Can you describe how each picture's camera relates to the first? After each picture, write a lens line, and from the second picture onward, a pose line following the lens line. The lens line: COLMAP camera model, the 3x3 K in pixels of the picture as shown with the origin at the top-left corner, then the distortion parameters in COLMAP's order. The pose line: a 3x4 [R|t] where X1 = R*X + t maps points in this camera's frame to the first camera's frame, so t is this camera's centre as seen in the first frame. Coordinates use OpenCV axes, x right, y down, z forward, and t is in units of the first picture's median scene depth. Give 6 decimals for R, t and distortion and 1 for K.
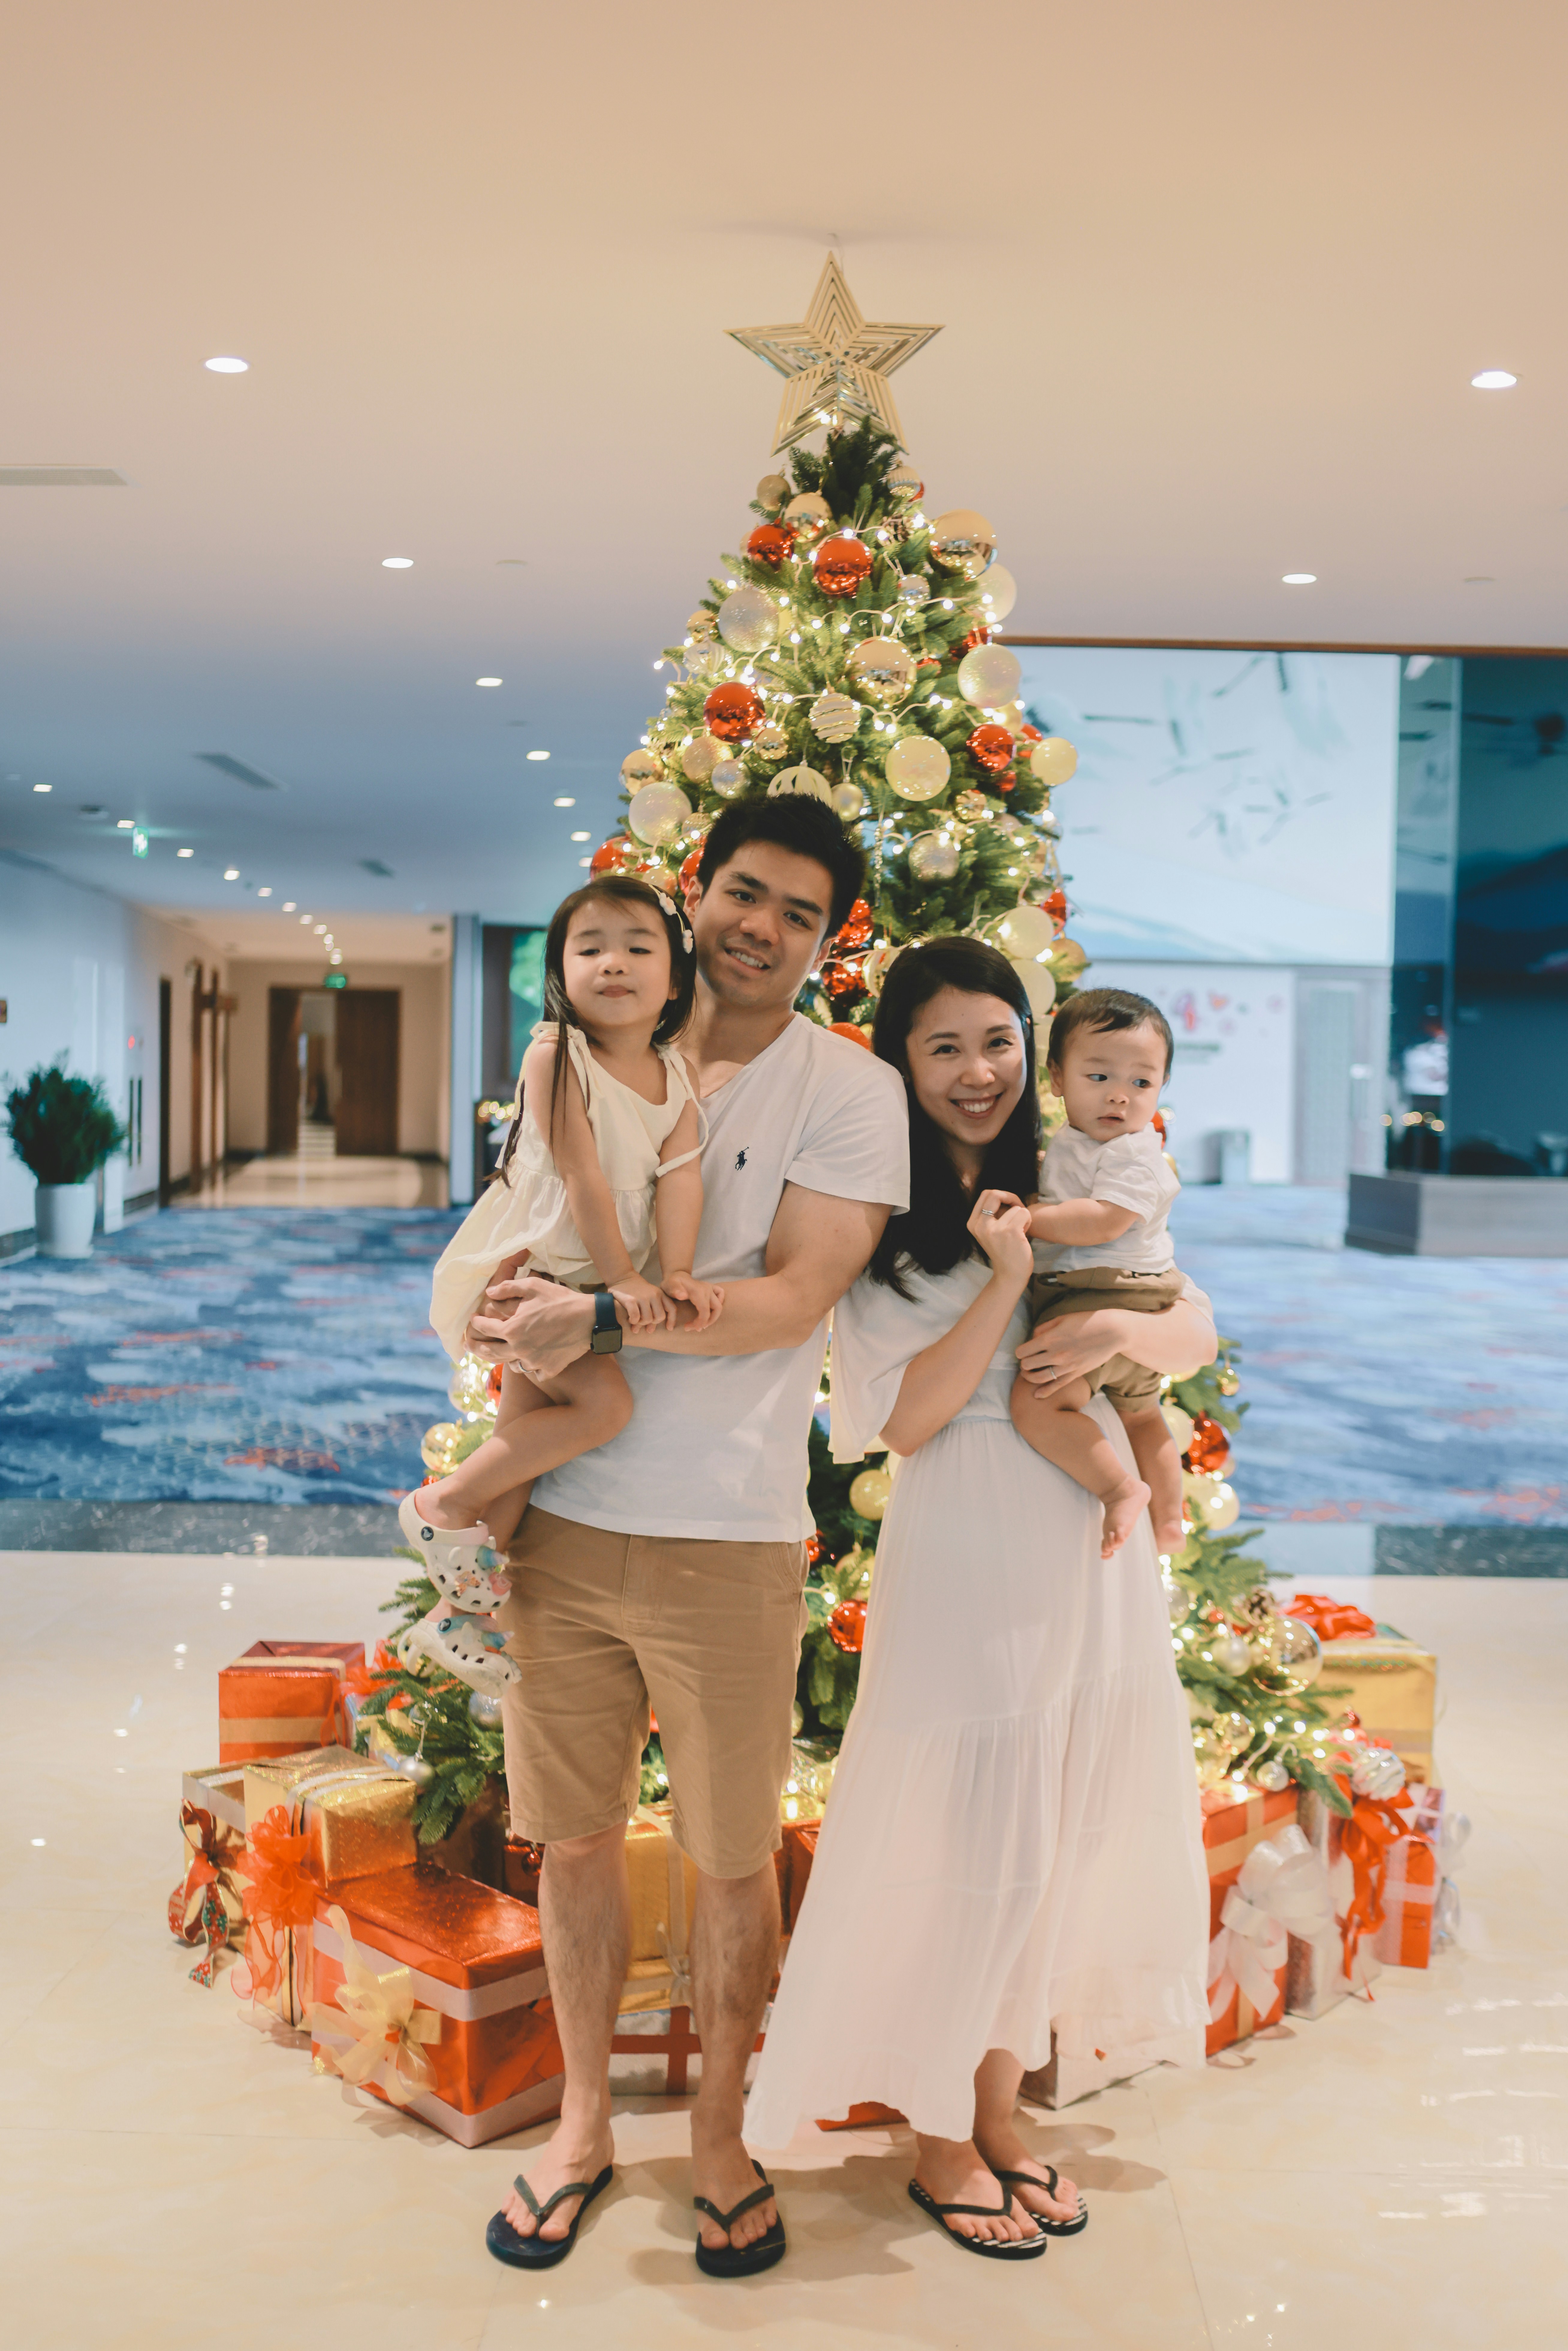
lens RADIAL K [[2516.3, 0, 780.9], [0, 2516.3, 1186.2], [0, 0, 1]] dist [-0.017634, -0.015361]
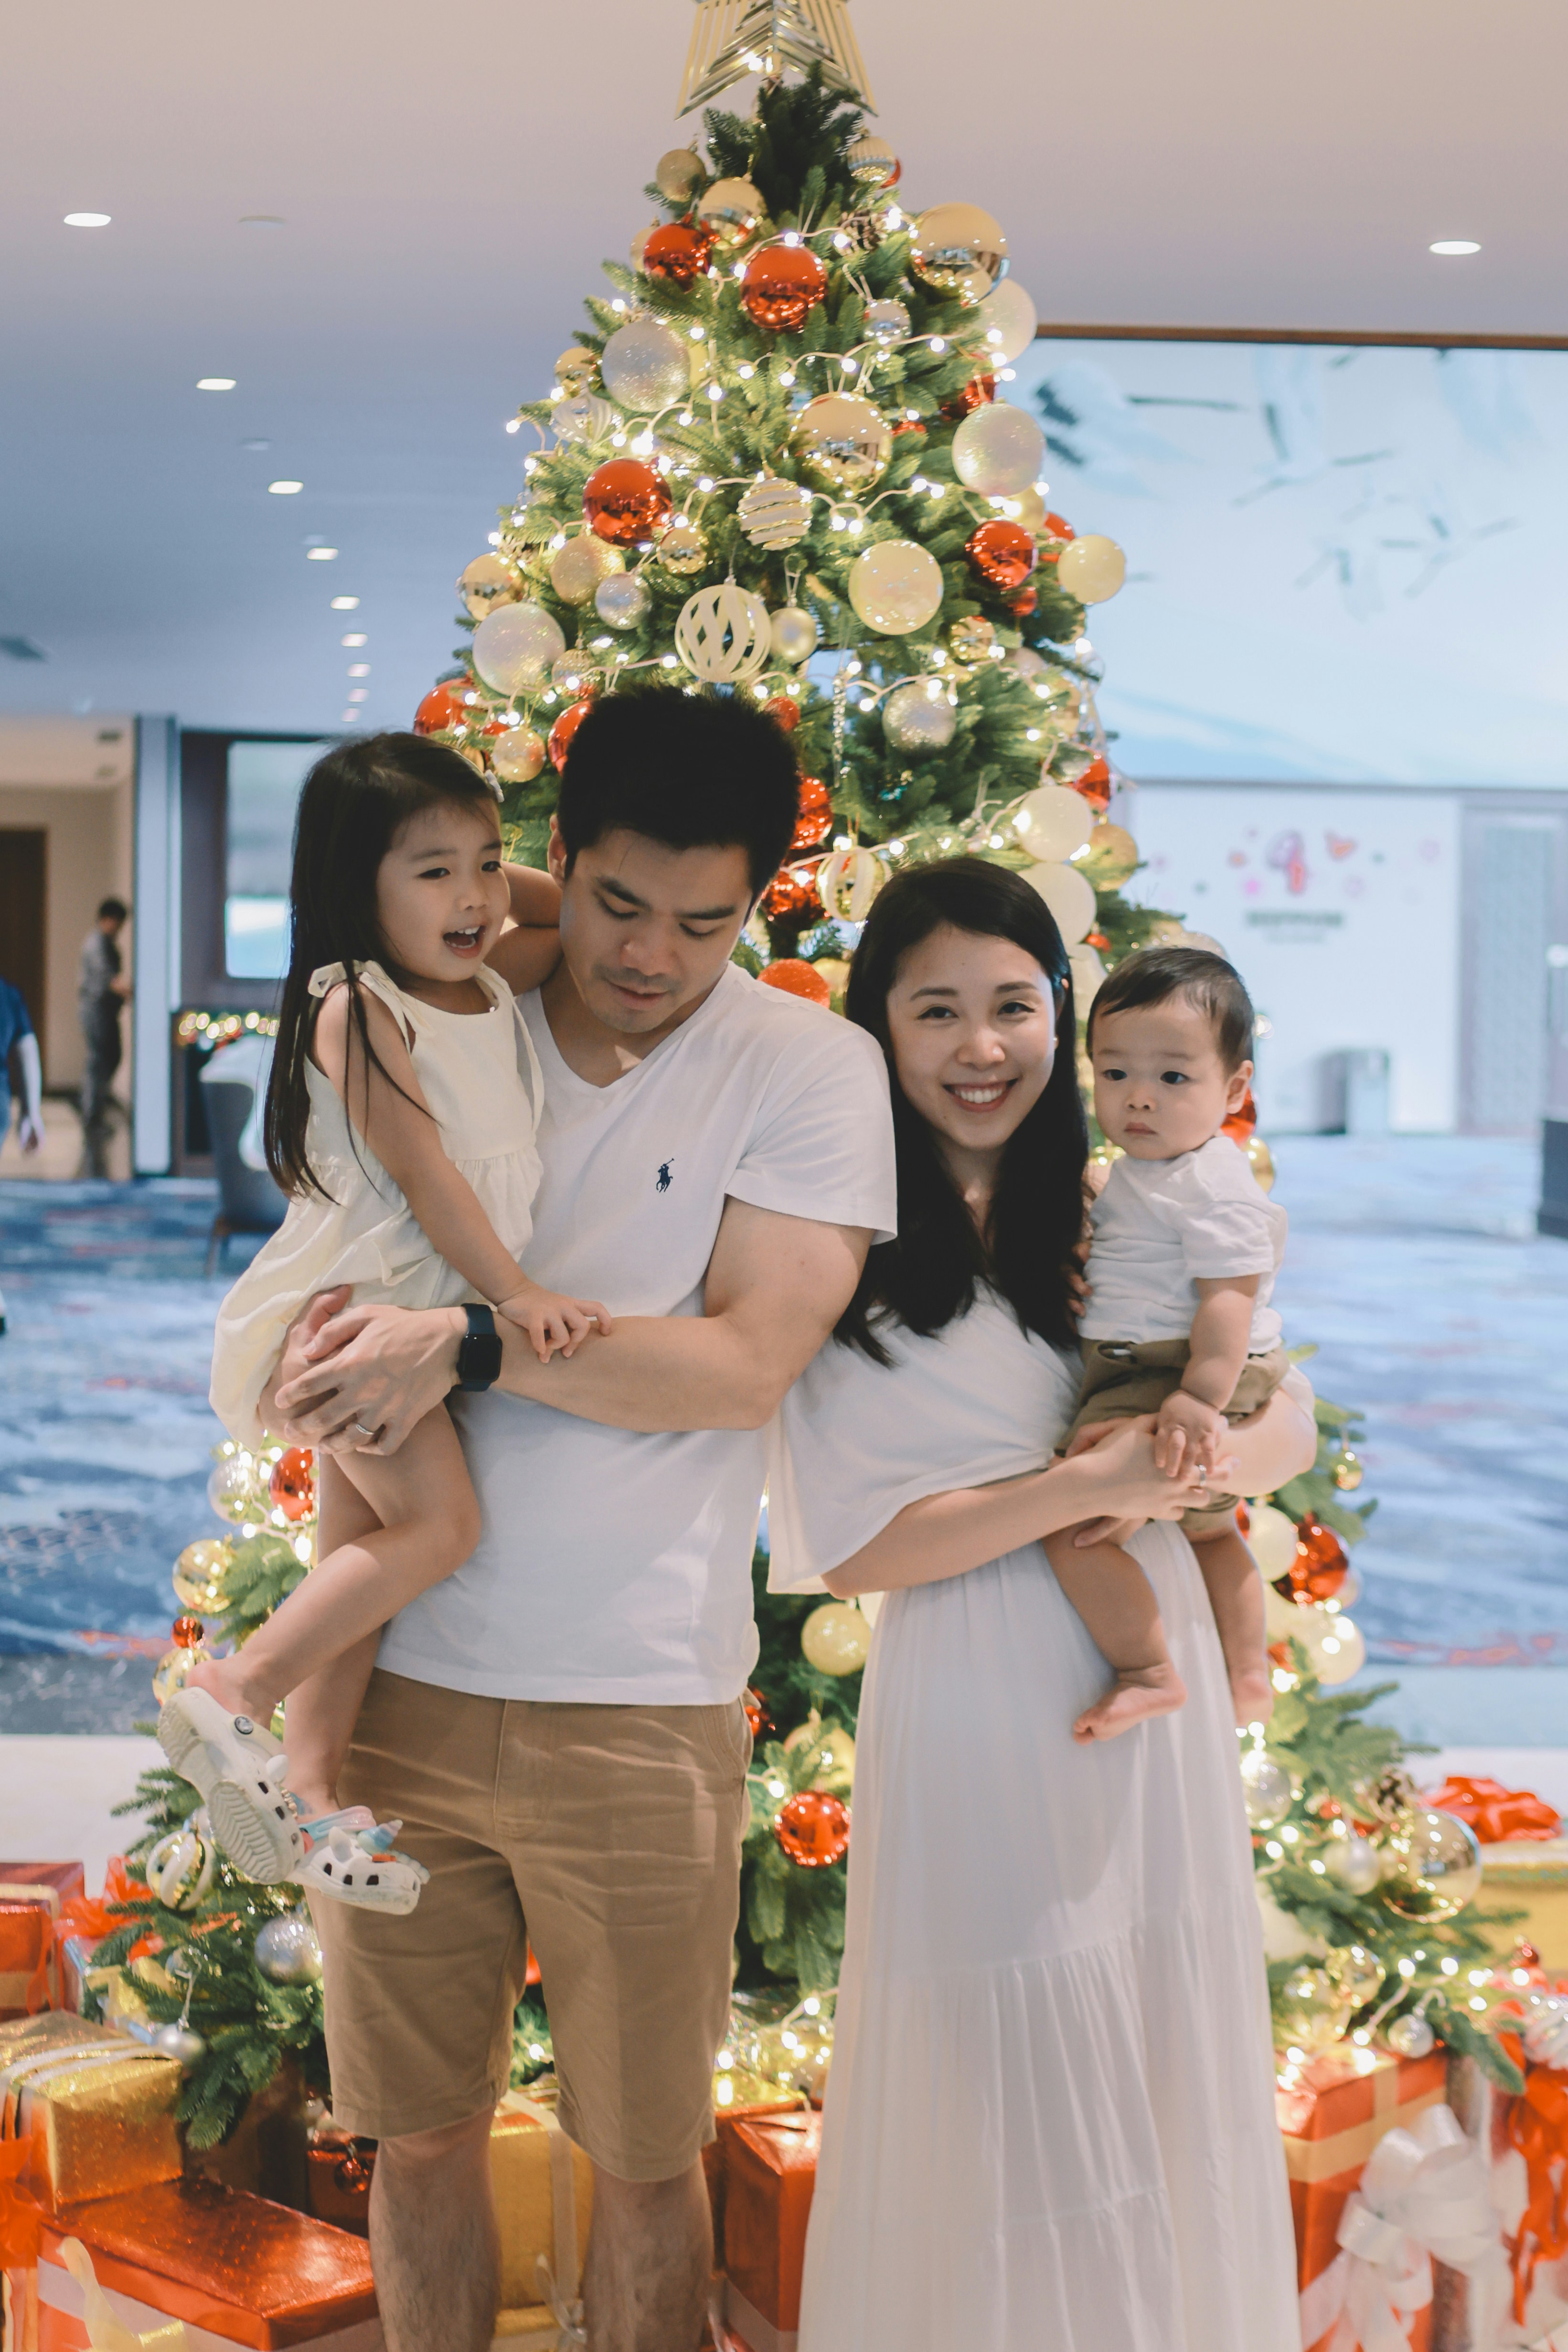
lens RADIAL K [[4101.9, 0, 784.0], [0, 4101.9, 1176.0], [0, 0, 1]] dist [-0.018979, 0.019469]
pose [[0.999334, -0.005560, 0.036065, -0.017263], [0.005054, 0.999888, 0.014115, -0.020340], [-0.036140, -0.013923, 0.999250, -0.122287]]
